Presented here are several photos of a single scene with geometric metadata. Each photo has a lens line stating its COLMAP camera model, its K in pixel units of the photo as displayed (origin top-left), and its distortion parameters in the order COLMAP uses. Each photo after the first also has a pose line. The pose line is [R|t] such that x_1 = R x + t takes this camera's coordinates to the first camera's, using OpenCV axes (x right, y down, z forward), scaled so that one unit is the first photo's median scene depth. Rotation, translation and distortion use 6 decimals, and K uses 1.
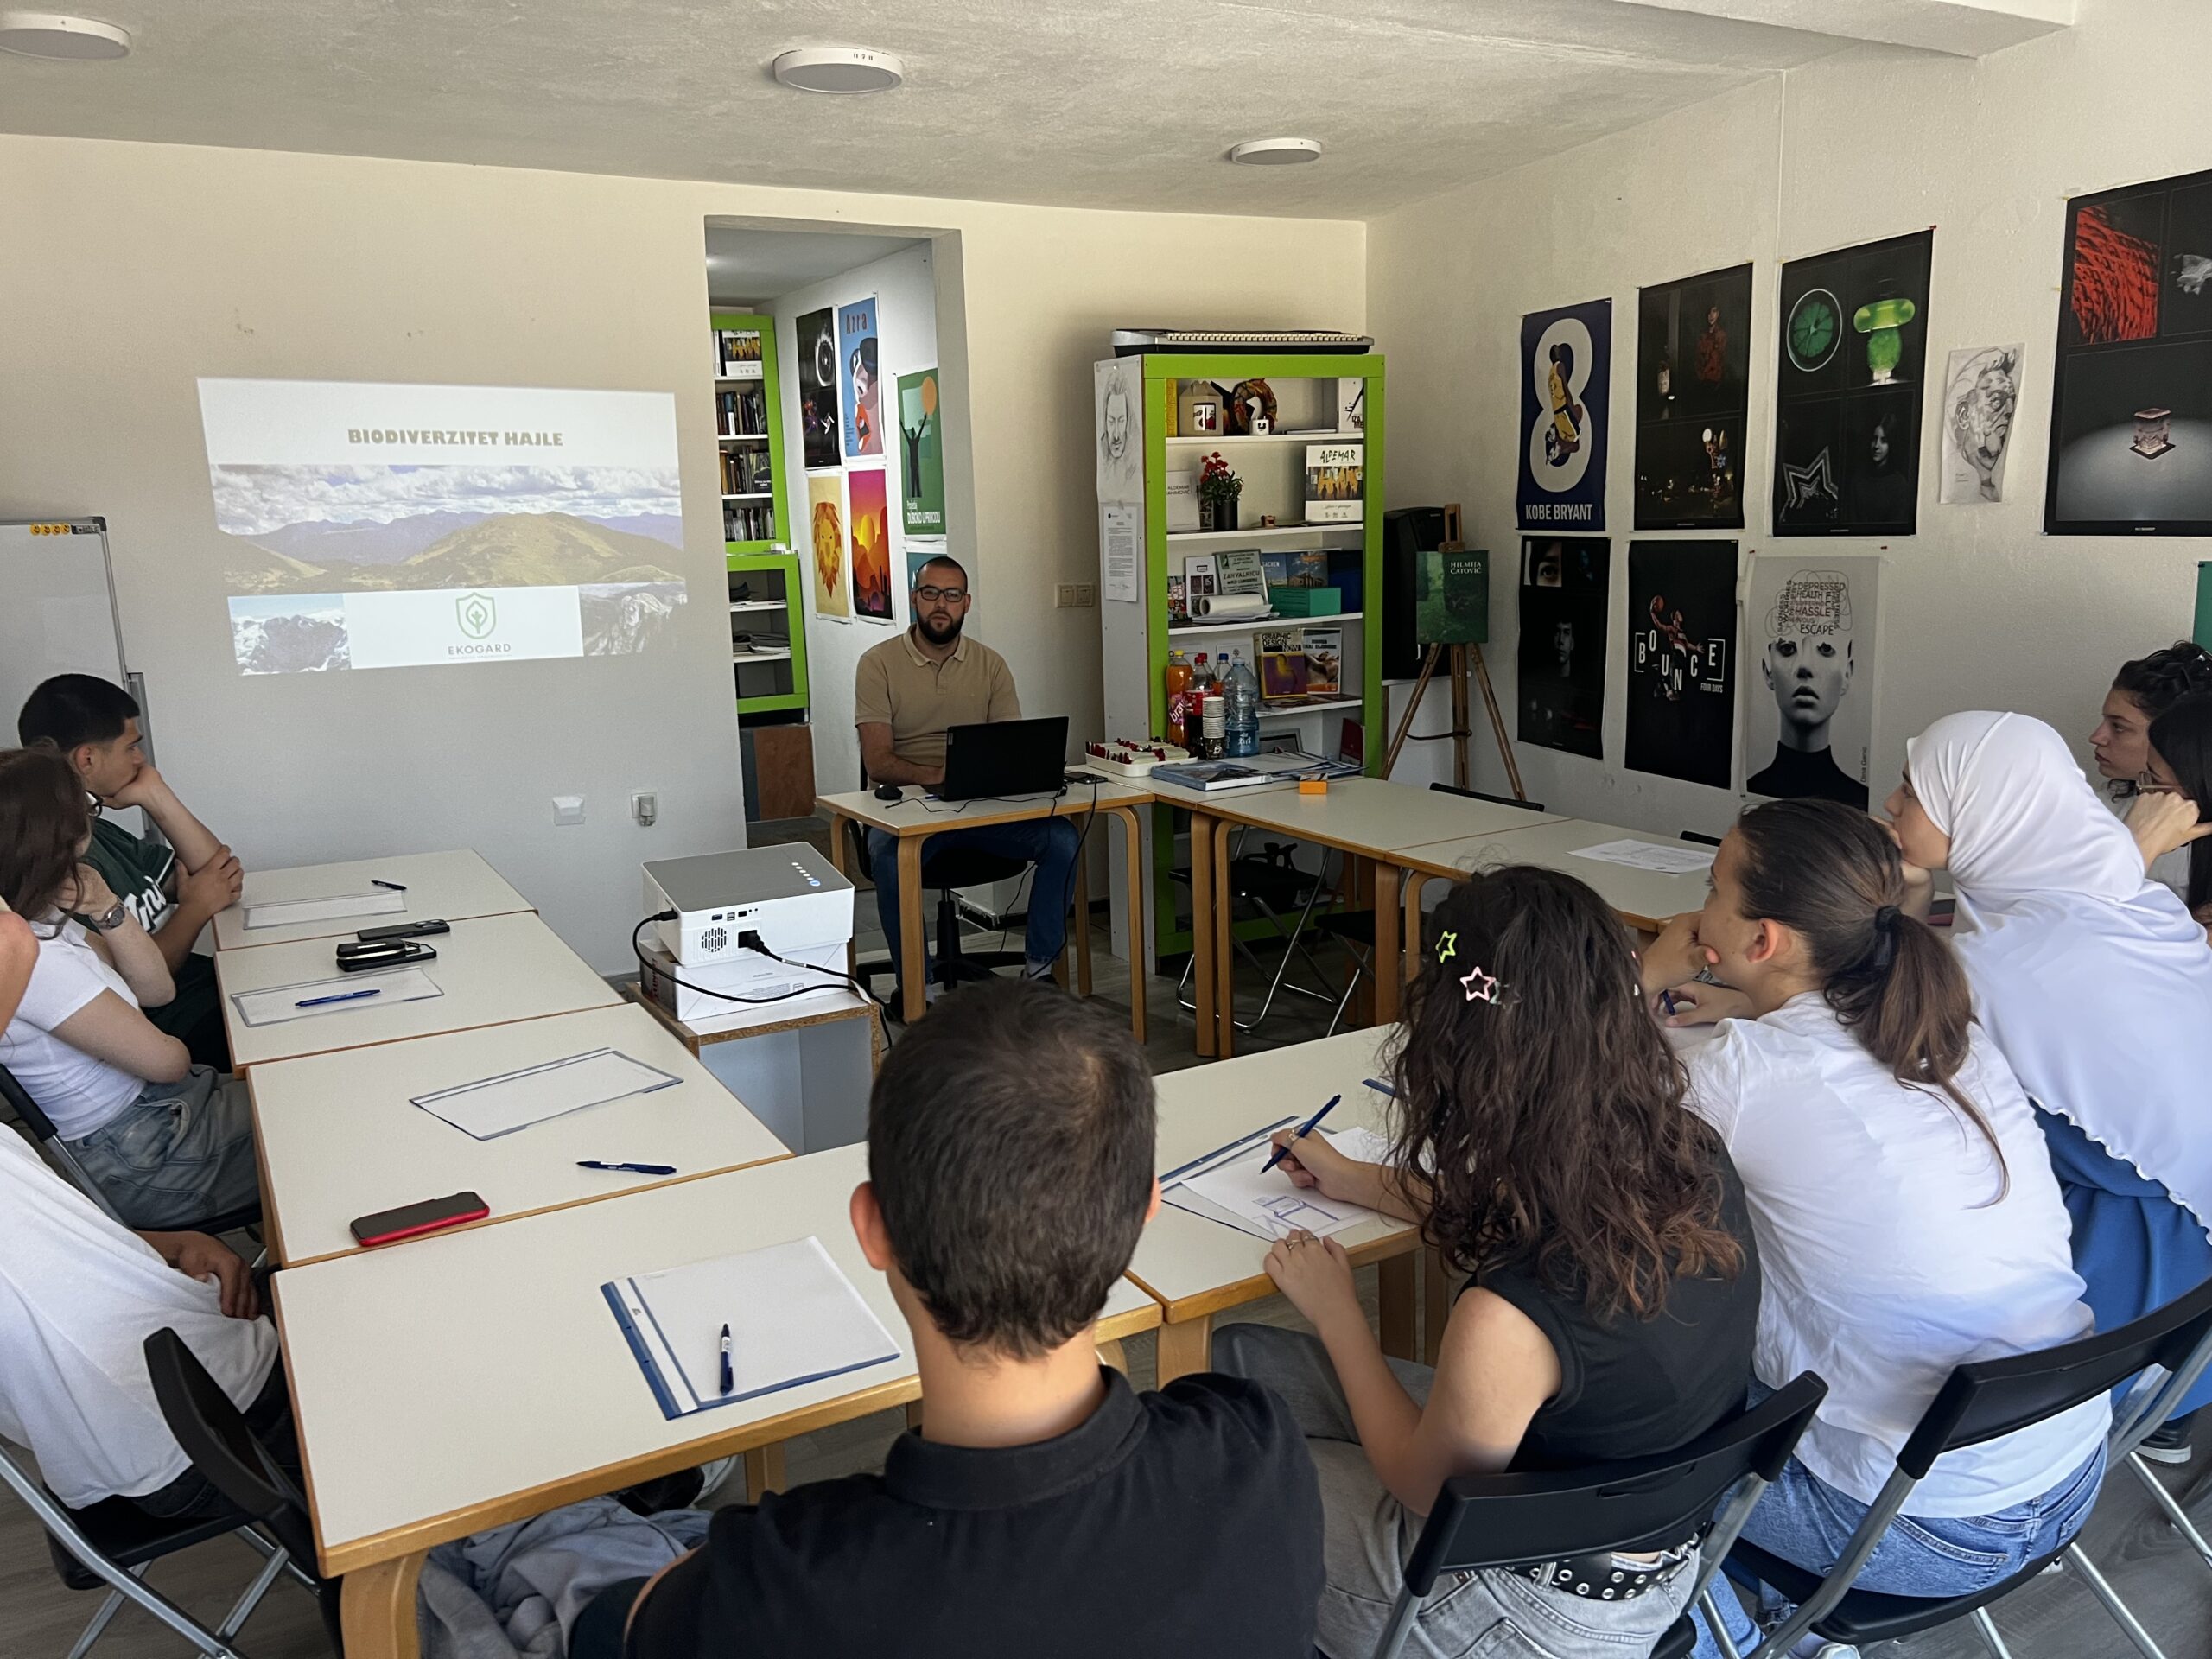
lens RADIAL K [[1670.8, 0, 1082.5], [0, 1670.8, 826.6], [0, 0, 1]] dist [0.050831, -0.061525]
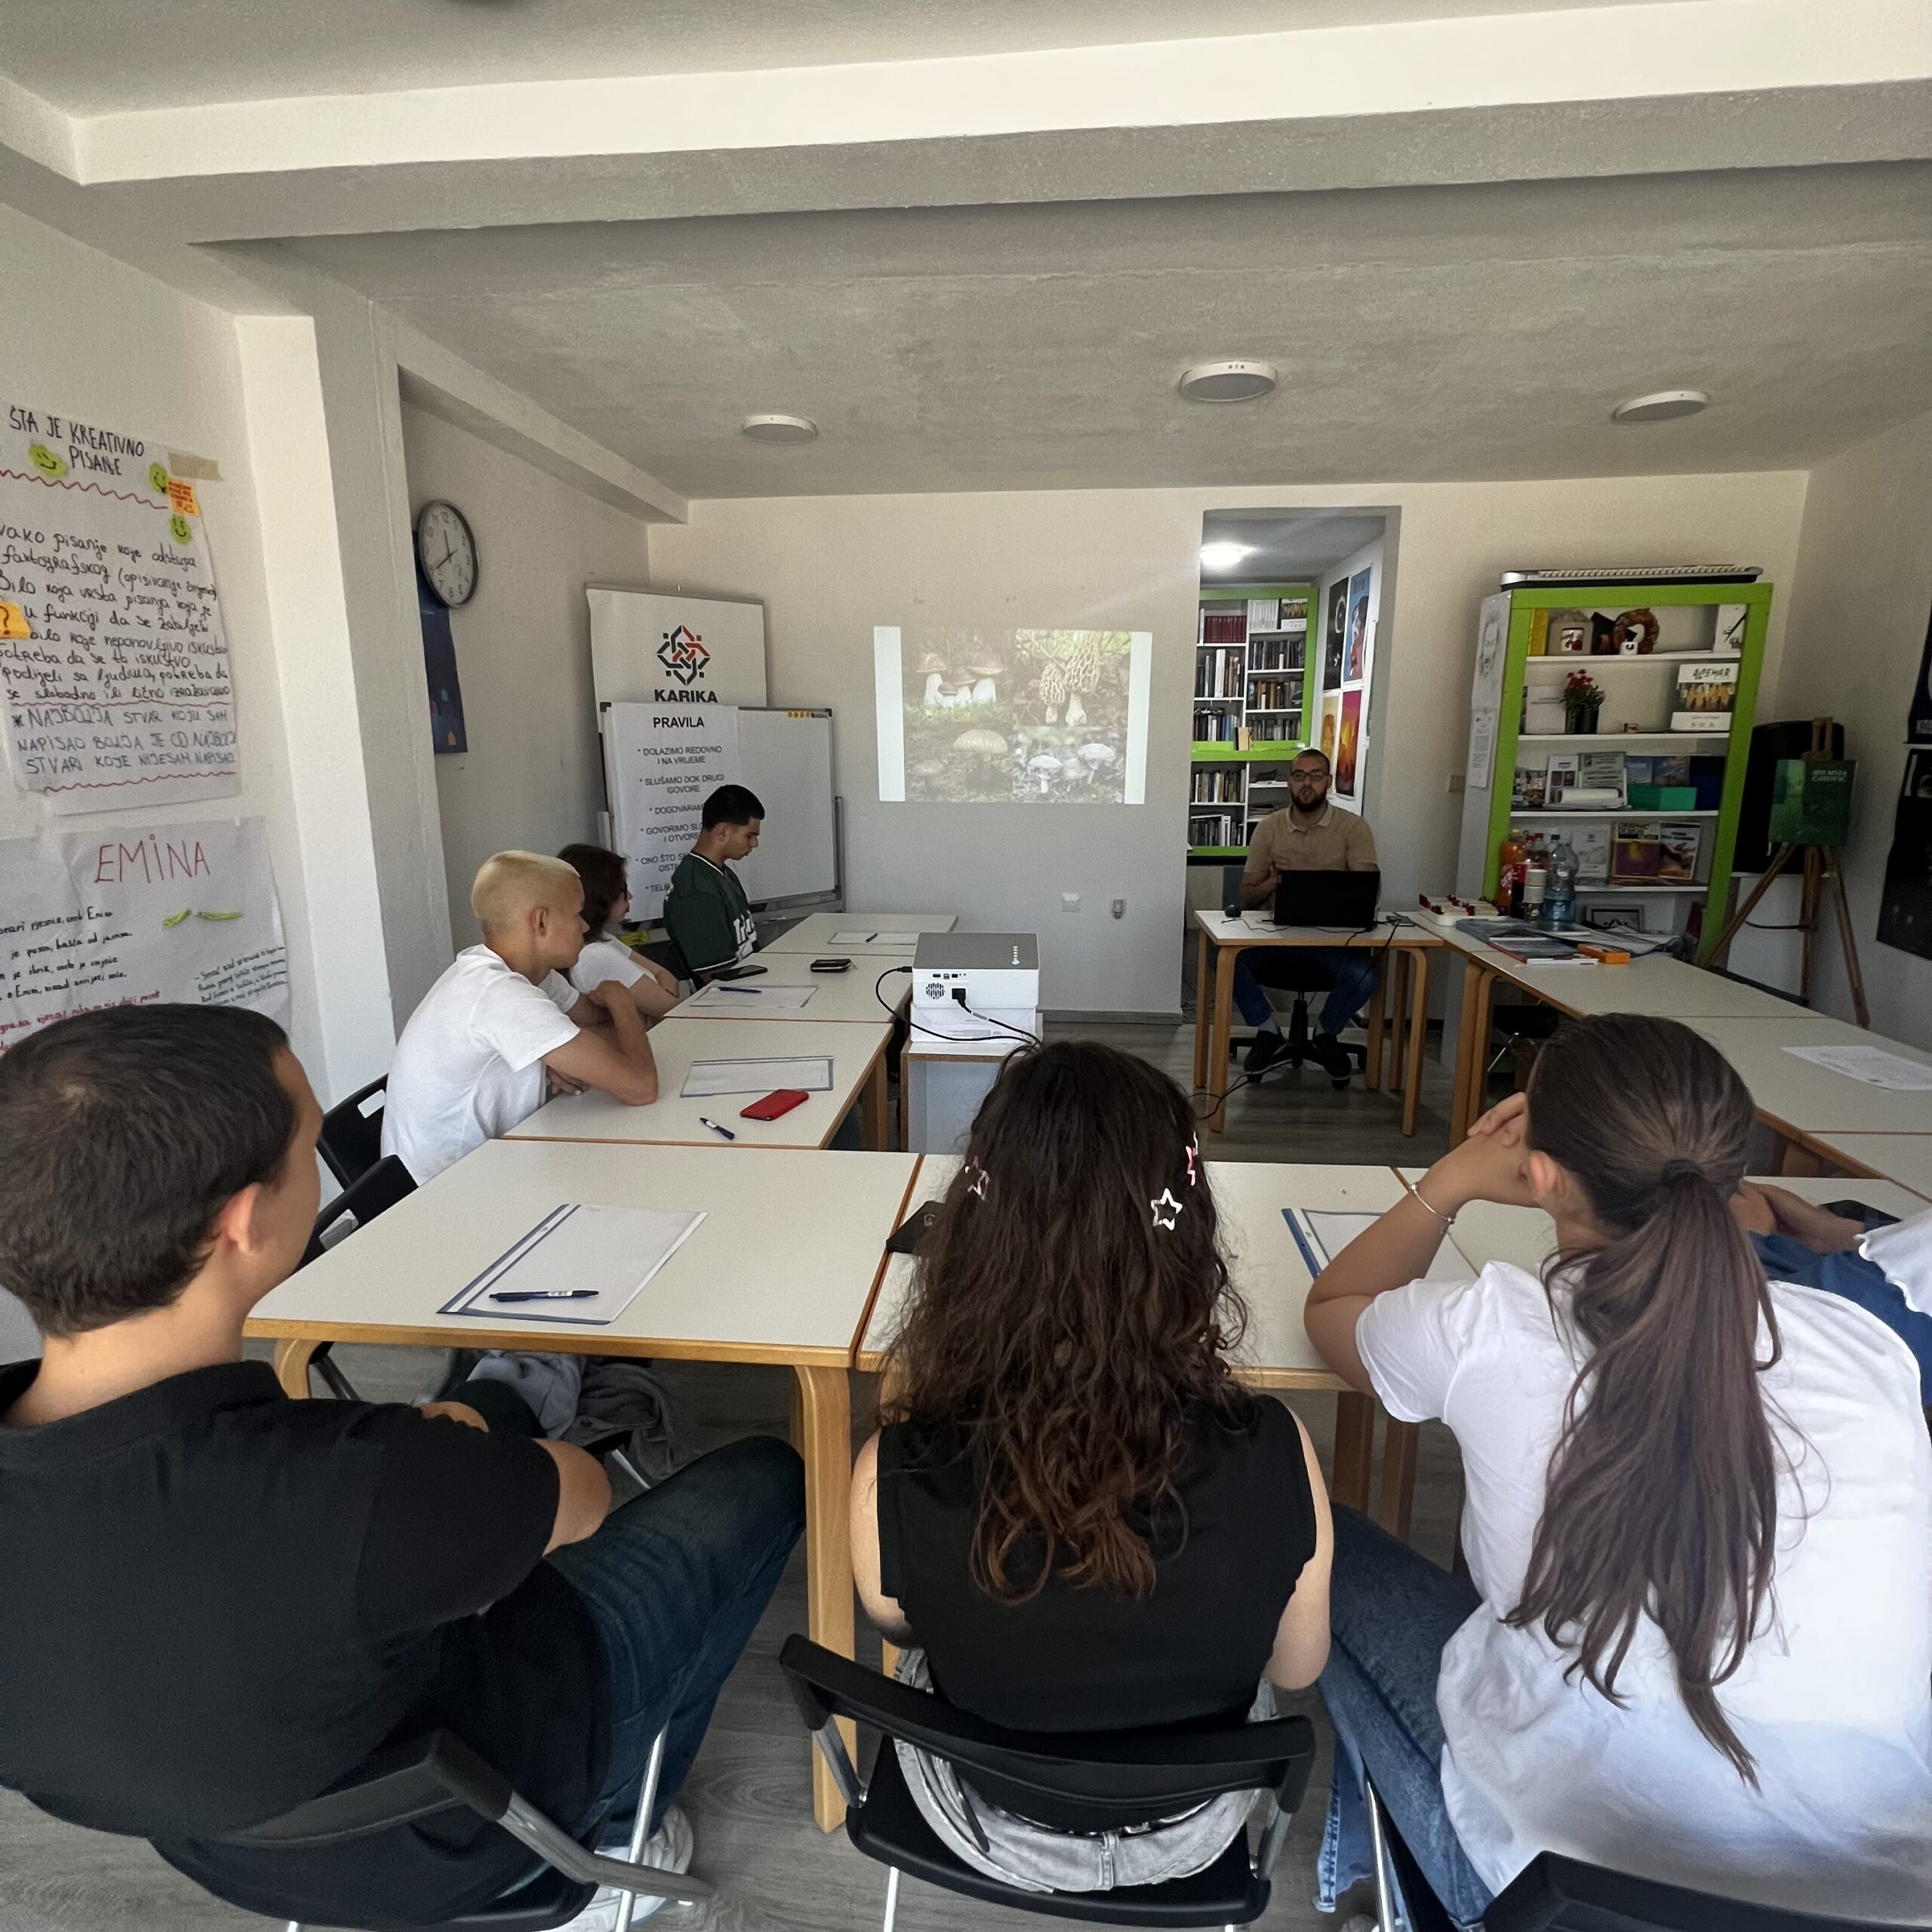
lens RADIAL K [[1028.1, 0, 974.8], [0, 1028.1, 953.1], [0, 0, 1]] dist [-0.002811, 0.000440]
pose [[0.829658, 0.141658, -0.540000, 0.157726], [-0.126708, 0.989809, 0.064983, -0.014680], [0.543703, 0.014509, 0.839152, 0.154597]]
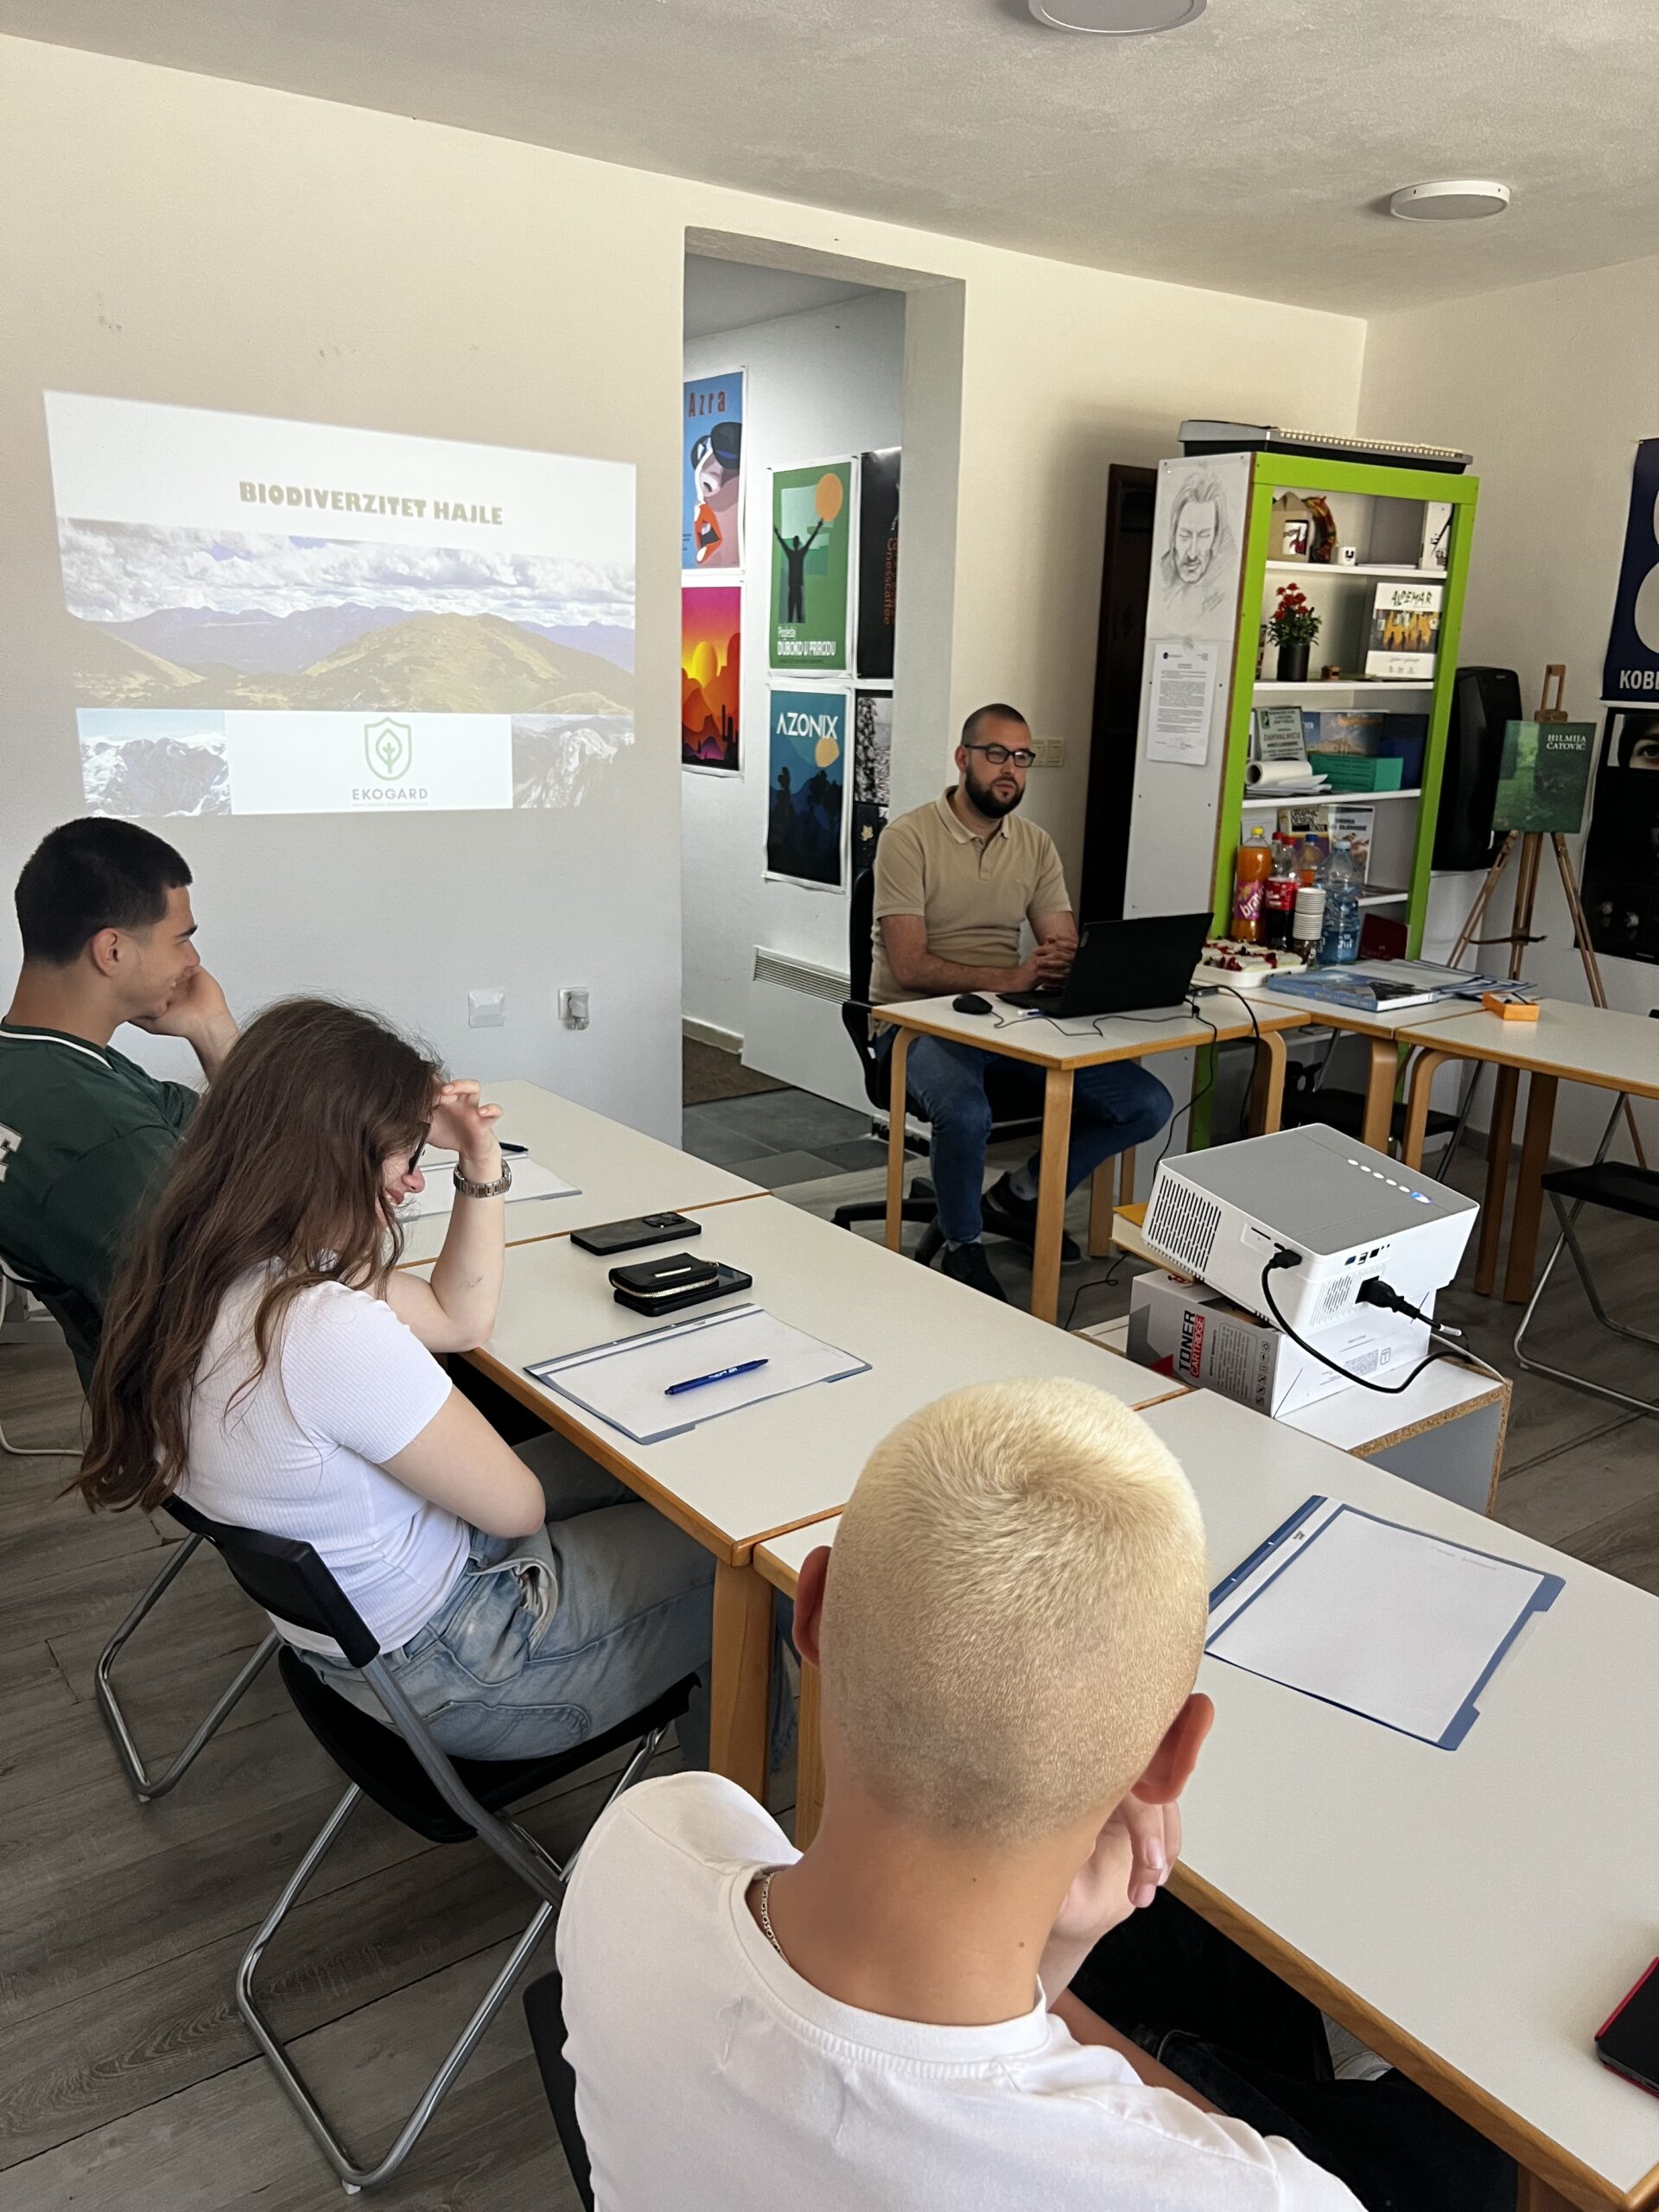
lens RADIAL K [[1670.8, 0, 817.9], [0, 1670.8, 1115.3], [0, 0, 1]] dist [0.050831, -0.061525]
pose [[0.989500, 0.014217, 0.143829, -0.286197], [-0.025541, 0.996689, 0.077194, -0.025436], [-0.142255, -0.080057, 0.986587, 0.223226]]
